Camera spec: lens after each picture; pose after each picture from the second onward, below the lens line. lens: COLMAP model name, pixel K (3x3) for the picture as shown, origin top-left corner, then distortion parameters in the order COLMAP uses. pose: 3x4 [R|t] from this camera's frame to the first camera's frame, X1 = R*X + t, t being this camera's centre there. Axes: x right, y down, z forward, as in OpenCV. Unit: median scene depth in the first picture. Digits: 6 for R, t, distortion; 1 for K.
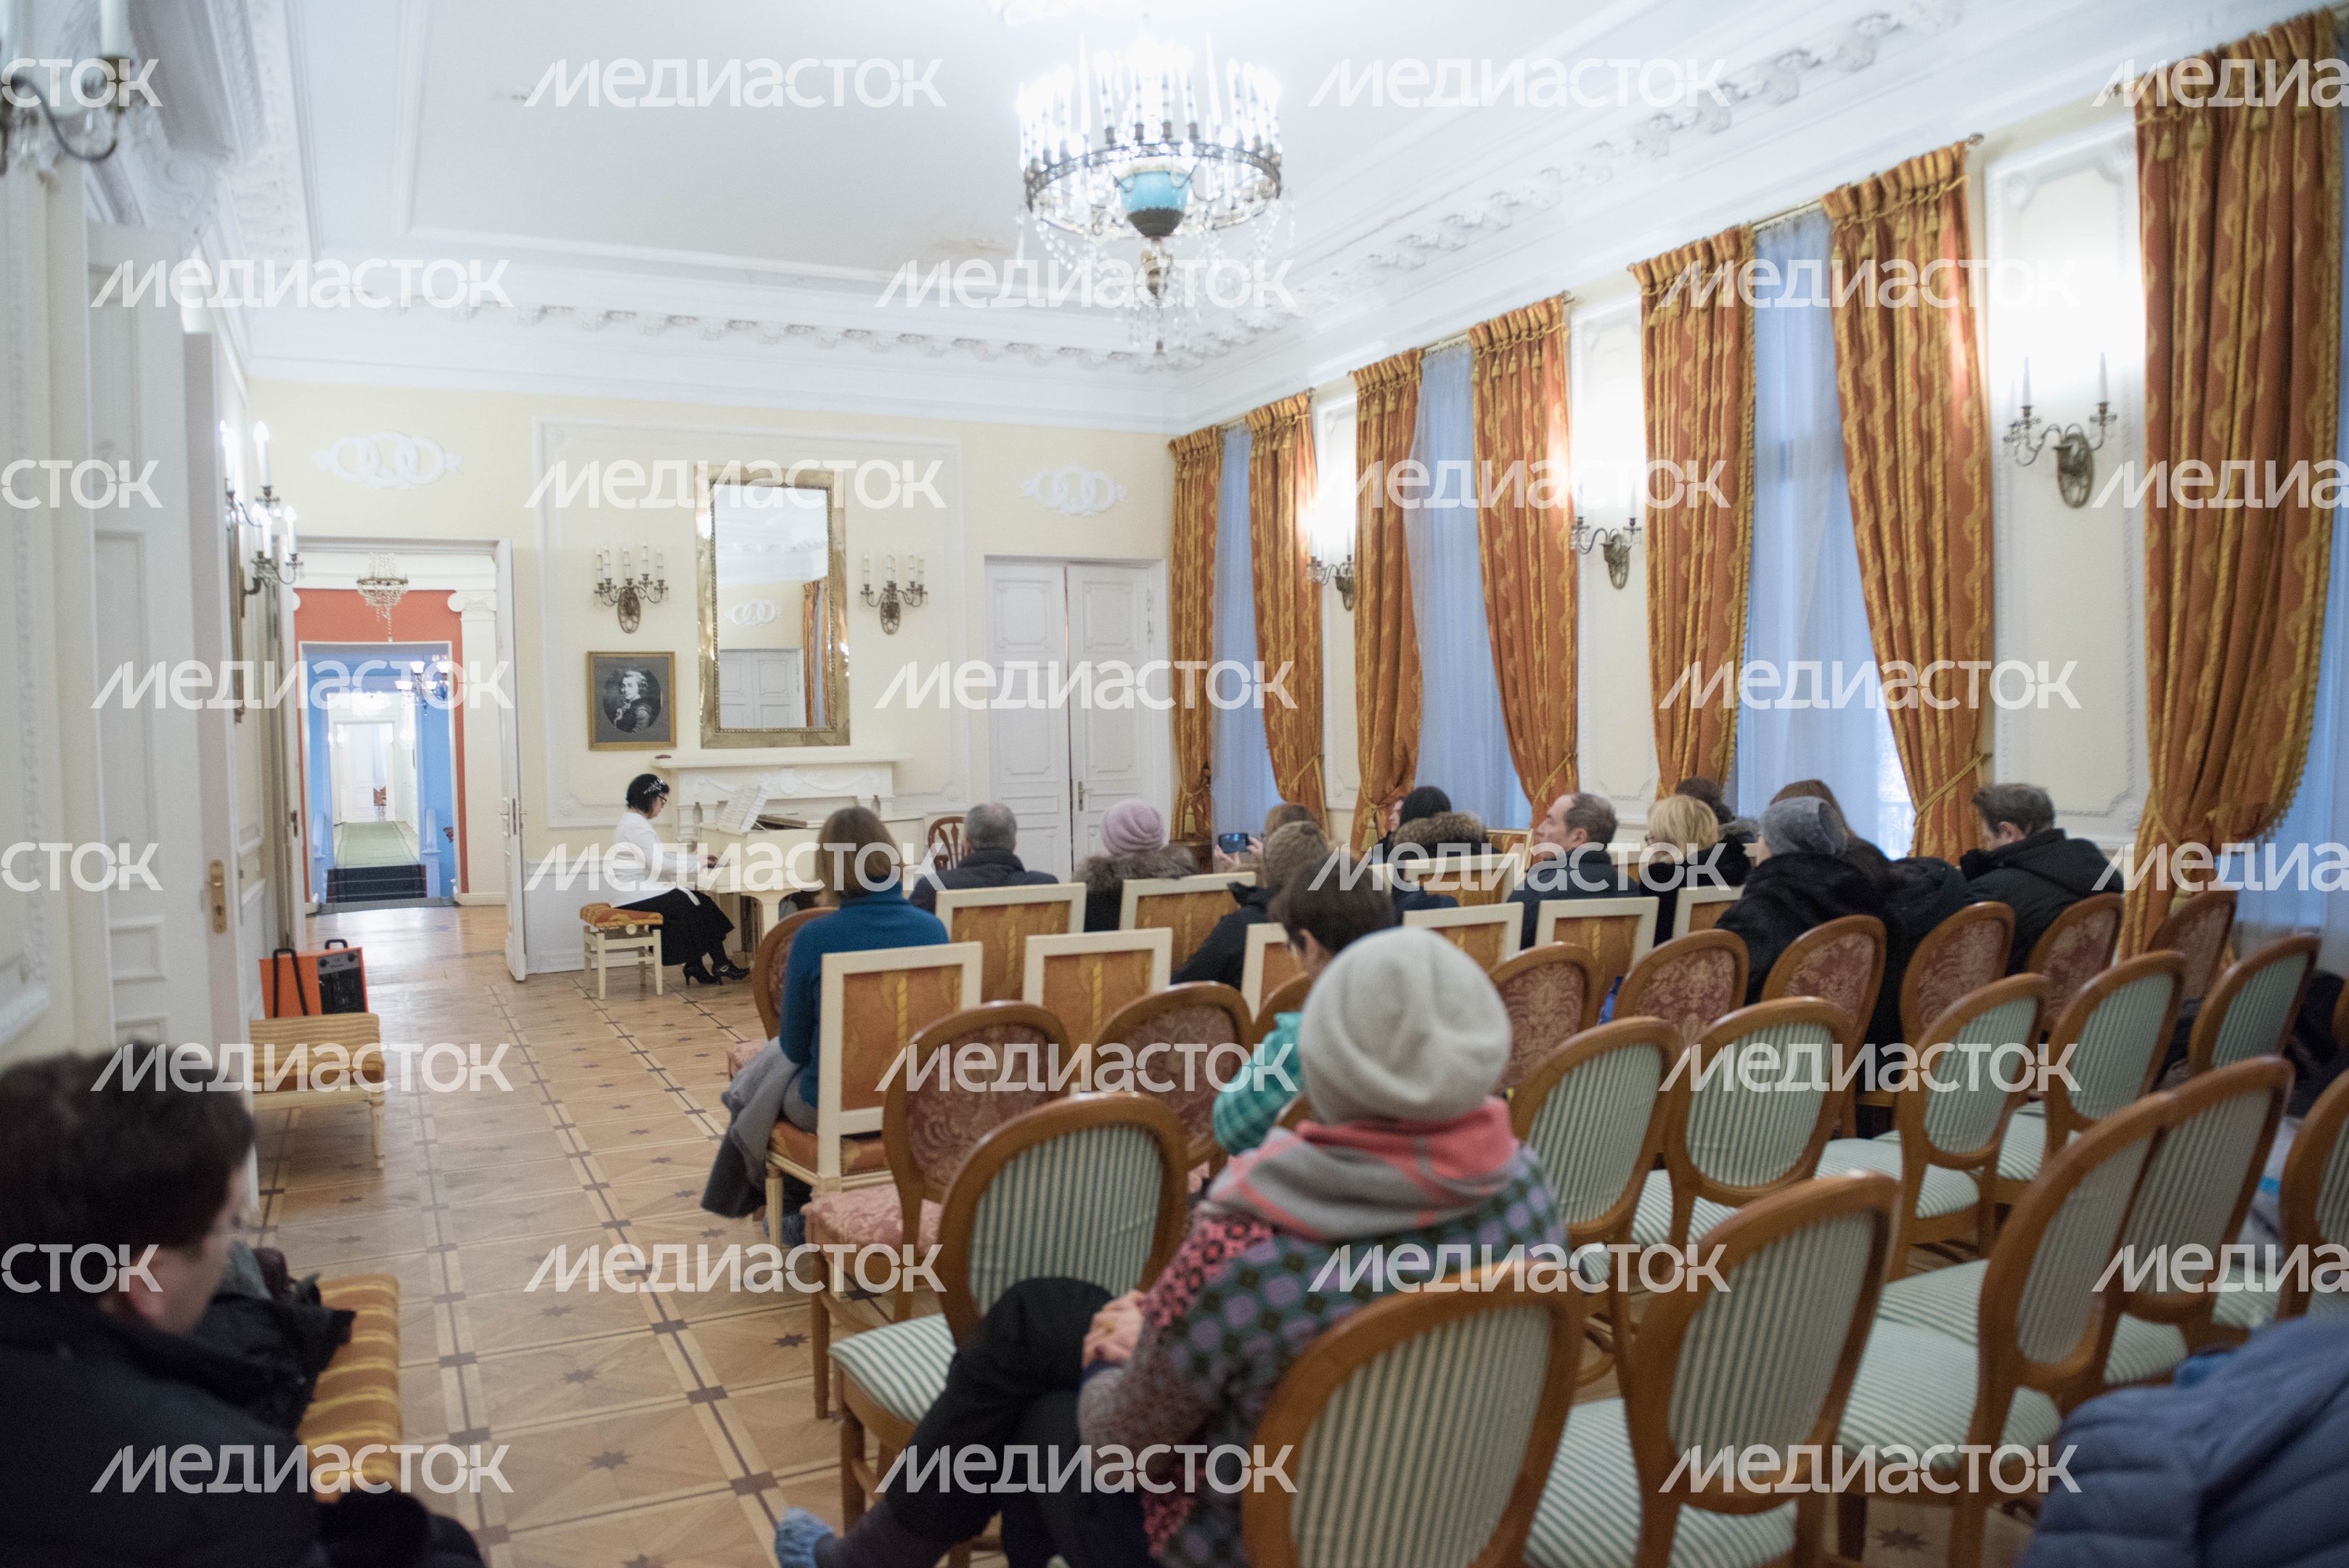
lens RADIAL K [[1706.7, 0, 1174.5], [0, 1706.7, 784.0], [0, 0, 1]] dist [-0.063571, -0.002422]
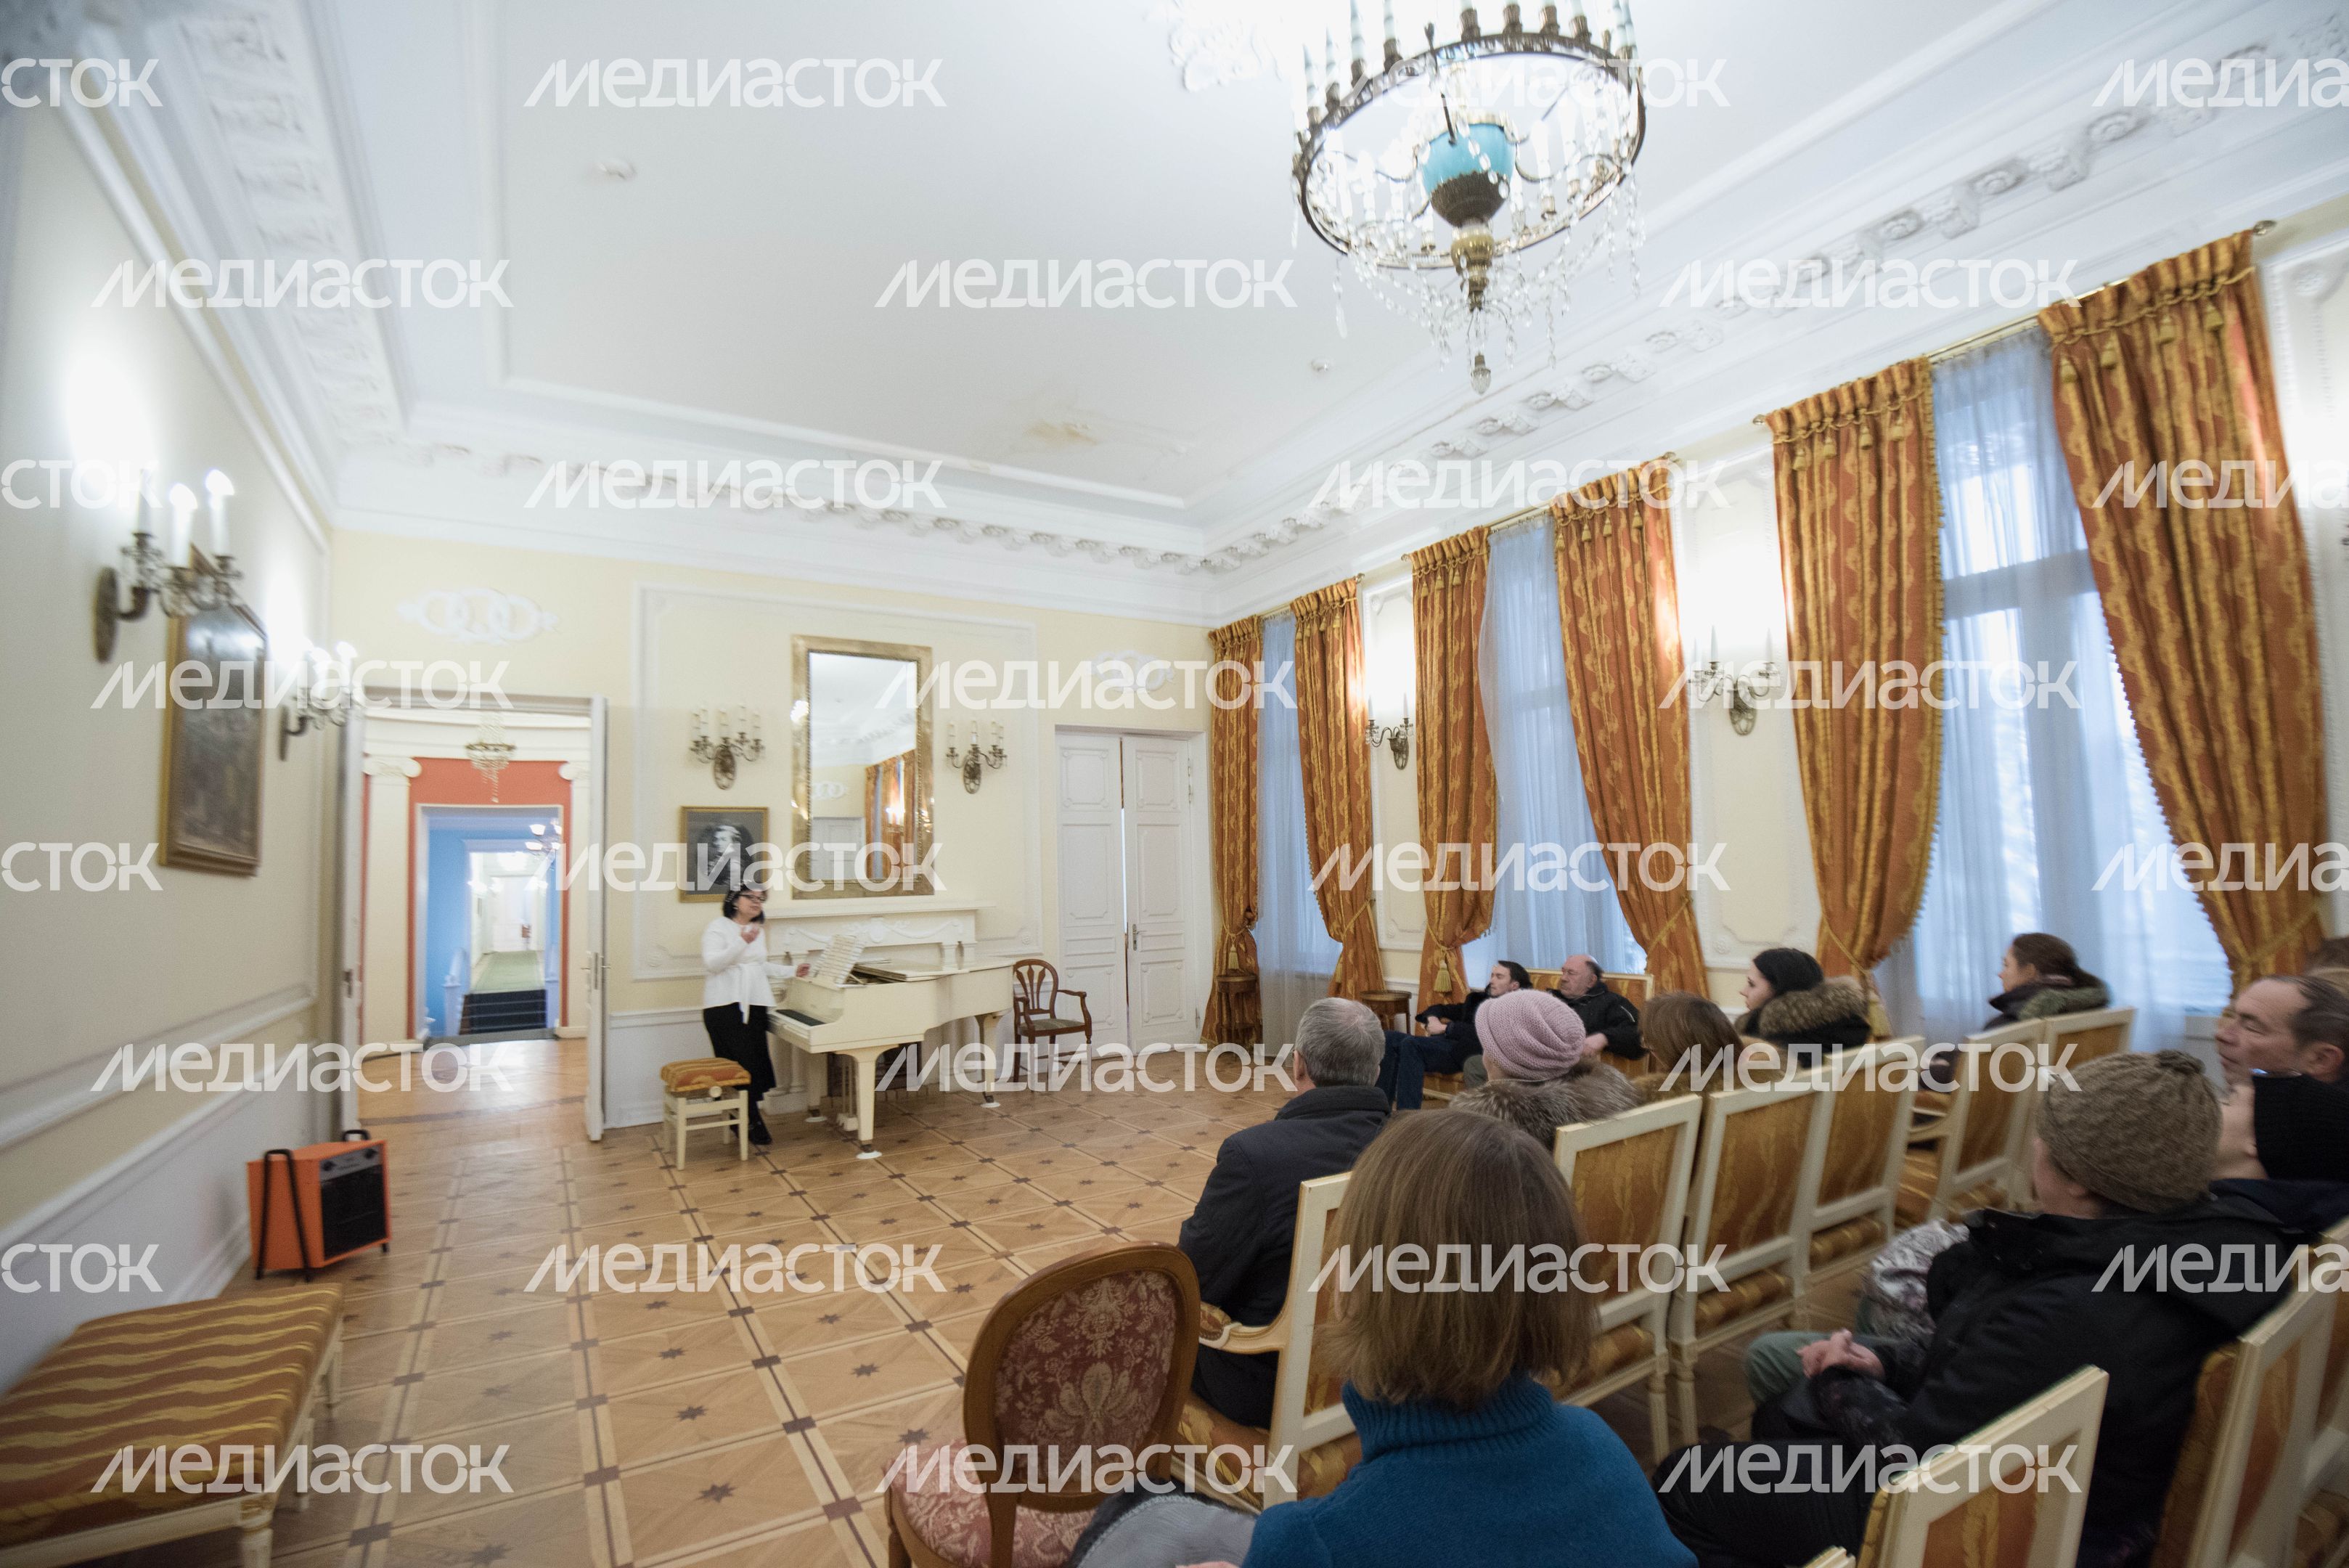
lens RADIAL K [[1122.2, 0, 1222.9], [0, 1122.2, 789.4], [0, 0, 1]] dist [-0.013860, -0.020722]
pose [[0.994261, -0.000597, 0.106983, -0.094542], [0.012224, 0.994070, -0.108053, -0.011381], [-0.106284, 0.108741, 0.988372, 0.301271]]
